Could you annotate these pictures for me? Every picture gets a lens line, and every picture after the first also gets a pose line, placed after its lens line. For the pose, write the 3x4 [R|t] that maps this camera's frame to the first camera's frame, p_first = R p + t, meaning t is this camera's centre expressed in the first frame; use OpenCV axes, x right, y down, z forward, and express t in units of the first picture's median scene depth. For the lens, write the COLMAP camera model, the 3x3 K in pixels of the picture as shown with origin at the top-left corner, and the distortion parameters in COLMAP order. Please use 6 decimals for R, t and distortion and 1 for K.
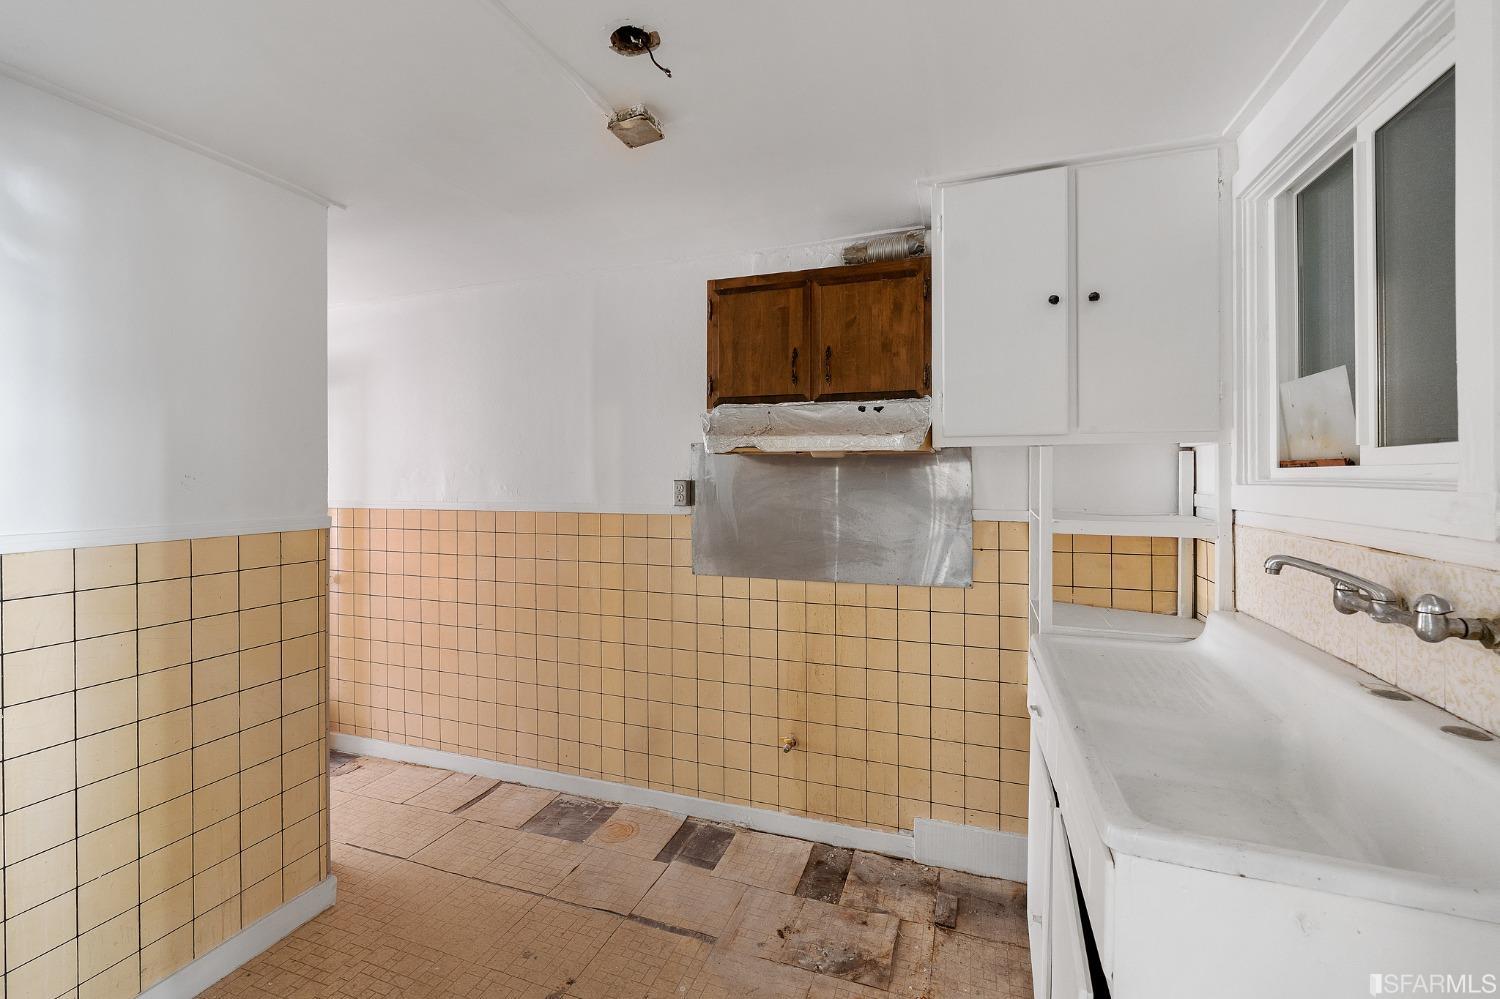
lens RADIAL K [[644.6, 0, 747.3], [0, 644.6, 475.2], [0, 0, 1]] dist [-0.000557, -0.000102]
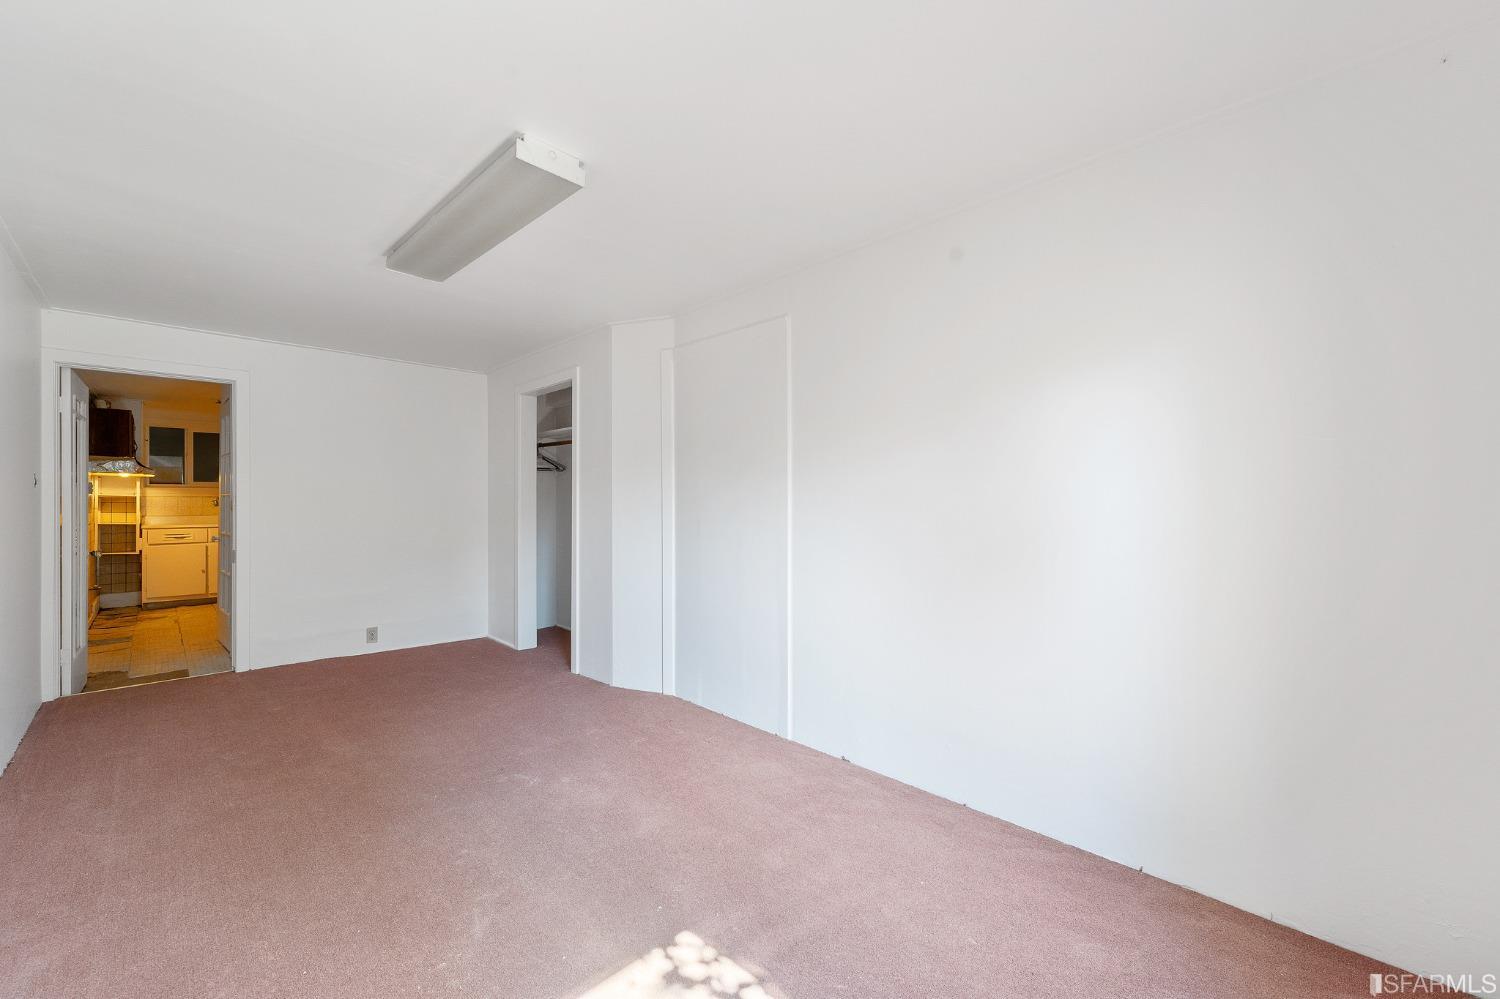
lens RADIAL K [[602.6, 0, 750.0], [0, 602.6, 499.5], [0, 0, 1]] dist [-0.002714, -0.000217]
pose [[-0.898556, -0.000564, 0.438859, -5.691225], [0.001734, 0.999987, 0.004836, 0.096982], [-0.438856, 0.005107, -0.898543, 3.393790]]
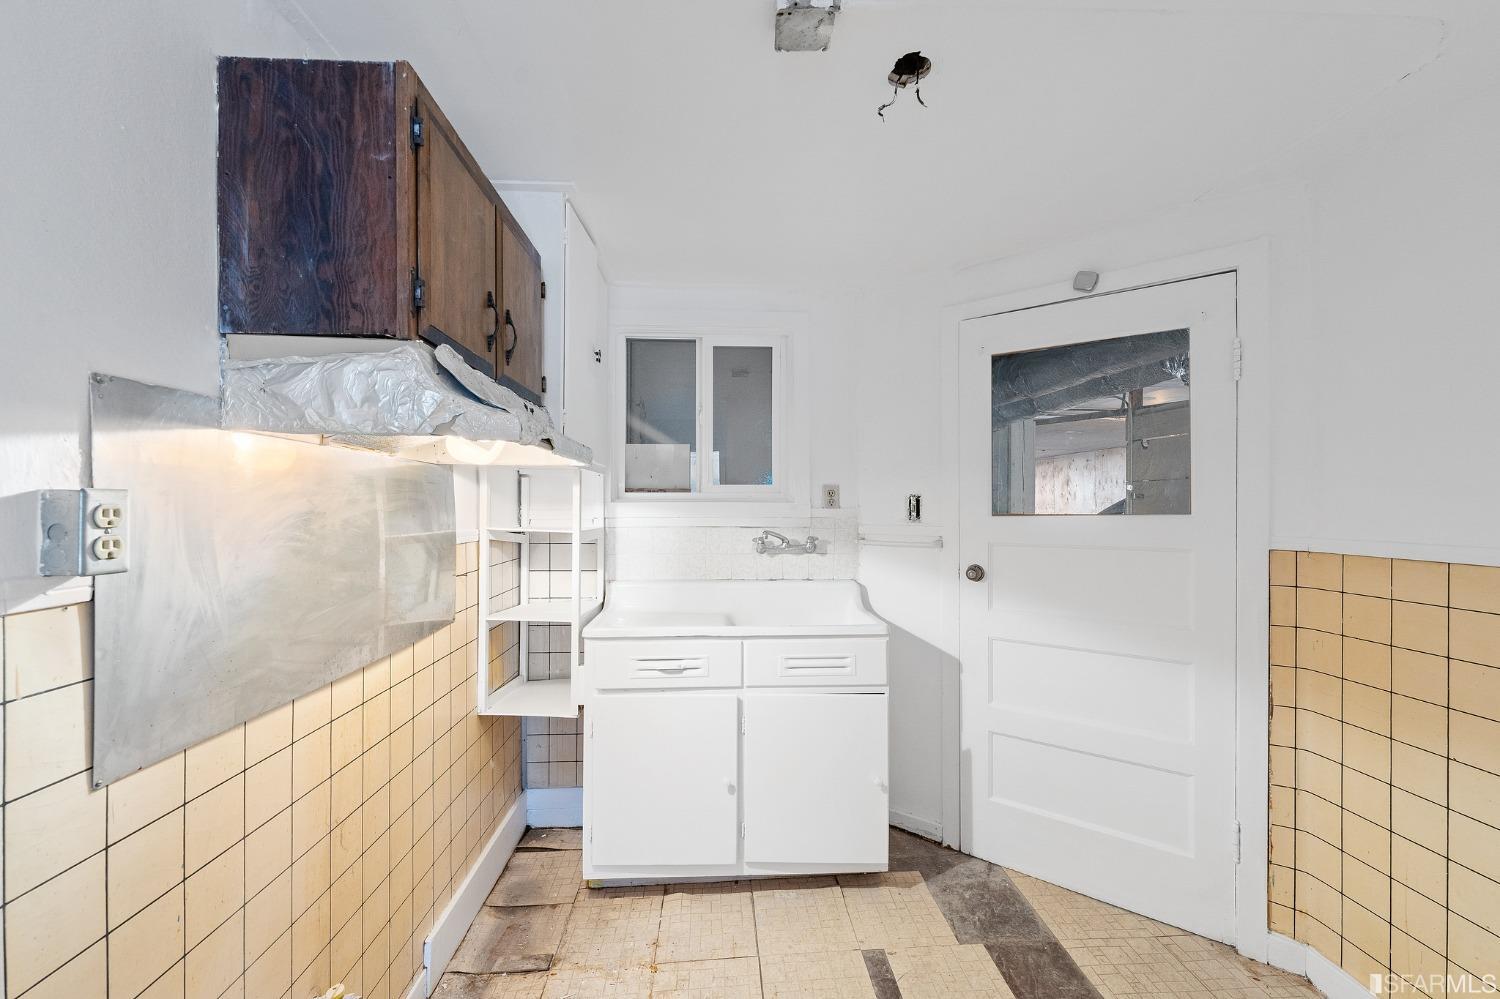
lens RADIAL K [[602.6, 0, 750.0], [0, 602.6, 499.5], [0, 0, 1]] dist [-0.002714, -0.000217]
pose [[-0.373219, 0.003427, 0.927737, -0.873092], [0.001524, 0.999994, -0.003081, 0.014409], [-0.927742, 0.000263, -0.373222, 1.435841]]
